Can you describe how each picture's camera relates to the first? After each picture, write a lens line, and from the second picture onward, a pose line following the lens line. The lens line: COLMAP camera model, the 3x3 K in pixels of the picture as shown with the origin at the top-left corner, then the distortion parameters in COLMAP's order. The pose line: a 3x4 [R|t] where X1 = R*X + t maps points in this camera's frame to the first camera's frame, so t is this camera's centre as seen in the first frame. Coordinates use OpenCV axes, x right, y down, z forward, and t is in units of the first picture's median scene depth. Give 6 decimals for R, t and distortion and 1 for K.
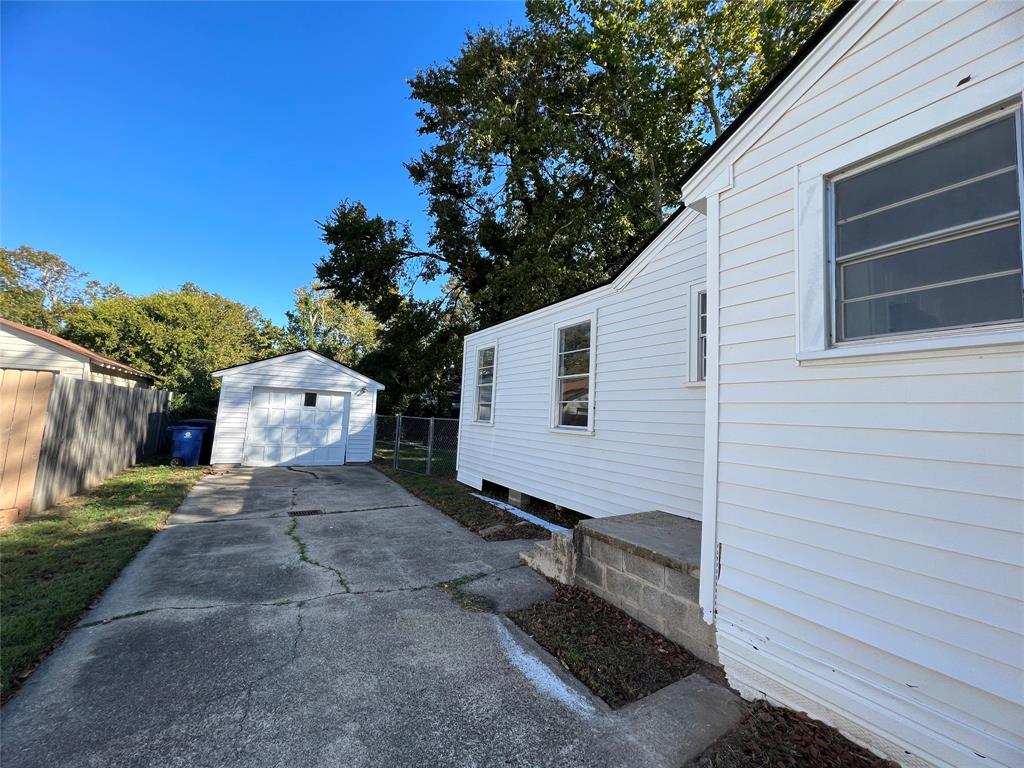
lens RADIAL K [[410.1, 0, 511.9], [0, 410.1, 381.4], [0, 0, 1]] dist [0.000601, -0.000035]
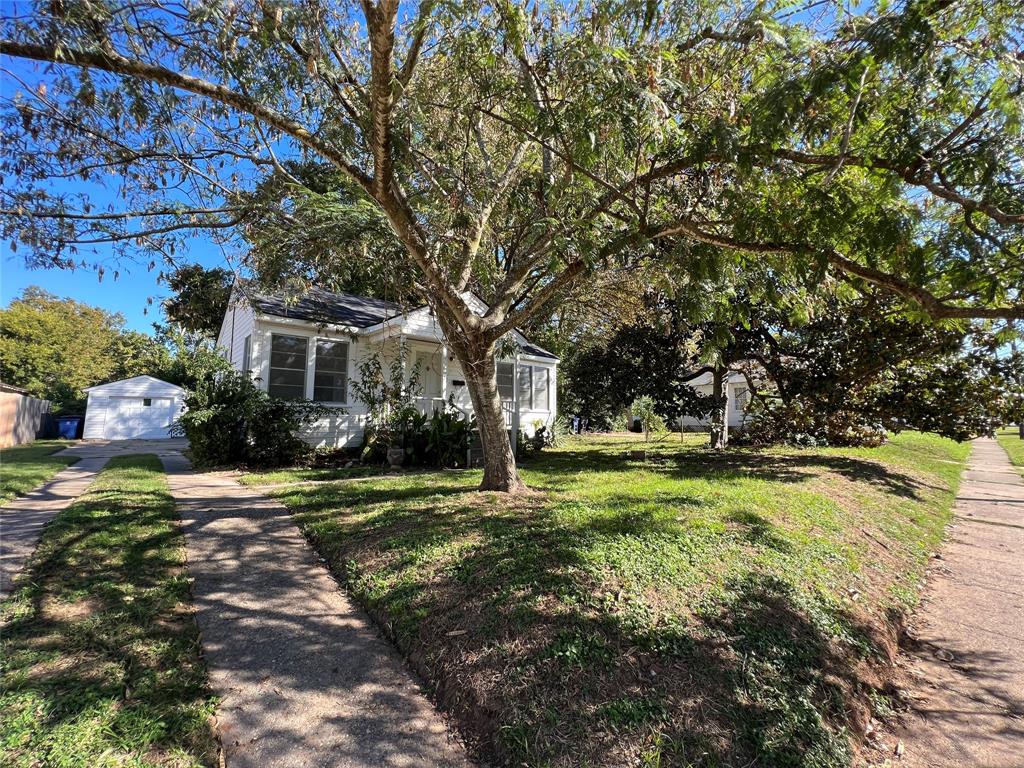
lens RADIAL K [[410.1, 0, 514.0], [0, 410.1, 382.6], [0, 0, 1]] dist [0.000601, -0.000035]
pose [[0.978889, -0.026195, 0.202708, 0.195660], [0.025317, 0.999655, 0.006924, -0.004906], [-0.202819, -0.001645, 0.979215, -0.302363]]
